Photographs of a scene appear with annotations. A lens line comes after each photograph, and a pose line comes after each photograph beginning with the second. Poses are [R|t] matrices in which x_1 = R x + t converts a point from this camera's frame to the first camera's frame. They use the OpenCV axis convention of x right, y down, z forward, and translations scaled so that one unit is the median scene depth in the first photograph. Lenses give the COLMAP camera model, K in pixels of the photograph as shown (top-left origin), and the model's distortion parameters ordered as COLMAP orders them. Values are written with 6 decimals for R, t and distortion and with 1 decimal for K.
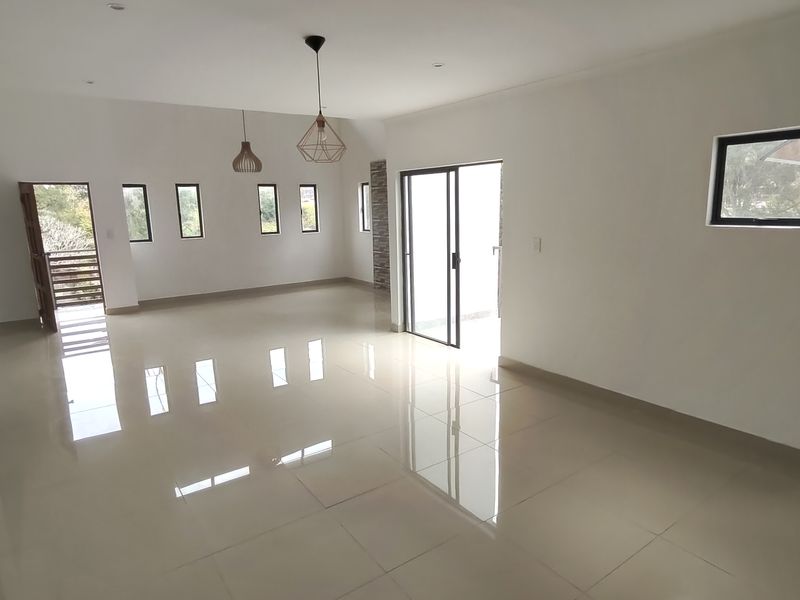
lens RADIAL K [[499.7, 0, 404.2], [0, 499.7, 301.0], [0, 0, 1]] dist [-0.004134, -0.002520]
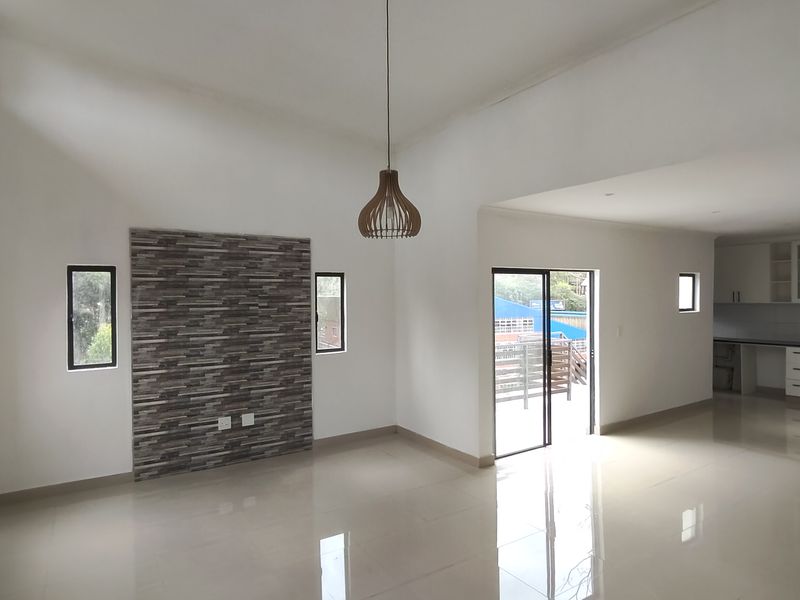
lens RADIAL K [[499.7, 0, 404.2], [0, 499.7, 301.0], [0, 0, 1]] dist [-0.004134, -0.002520]
pose [[0.037563, 0.011080, 0.999233, -0.559749], [0.202335, 0.979142, -0.018463, -0.141395], [-0.978596, 0.202874, 0.034538, 0.728978]]
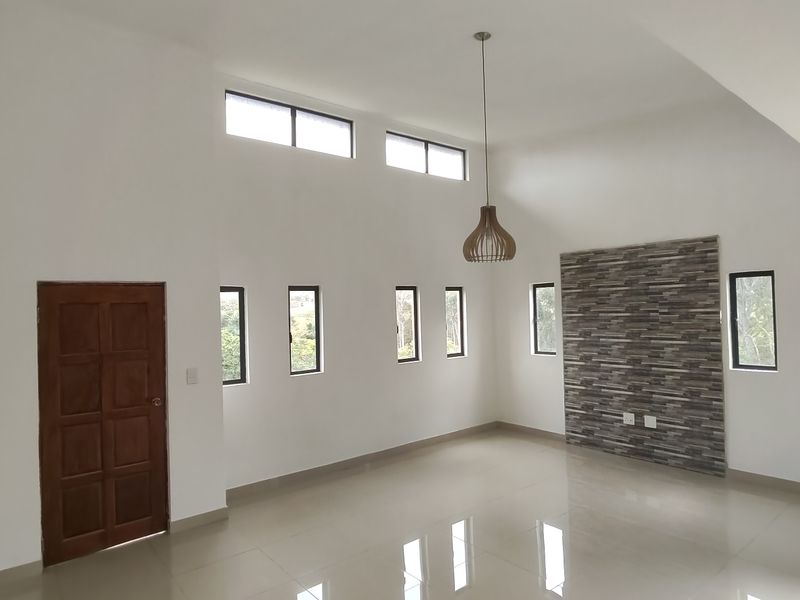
lens RADIAL K [[499.7, 0, 404.2], [0, 499.7, 301.0], [0, 0, 1]] dist [-0.004134, -0.002520]
pose [[0.997670, -0.009246, 0.067599, -0.326073], [0.022995, 0.978375, -0.205556, -0.080873], [-0.064236, 0.206631, 0.976308, 0.365021]]
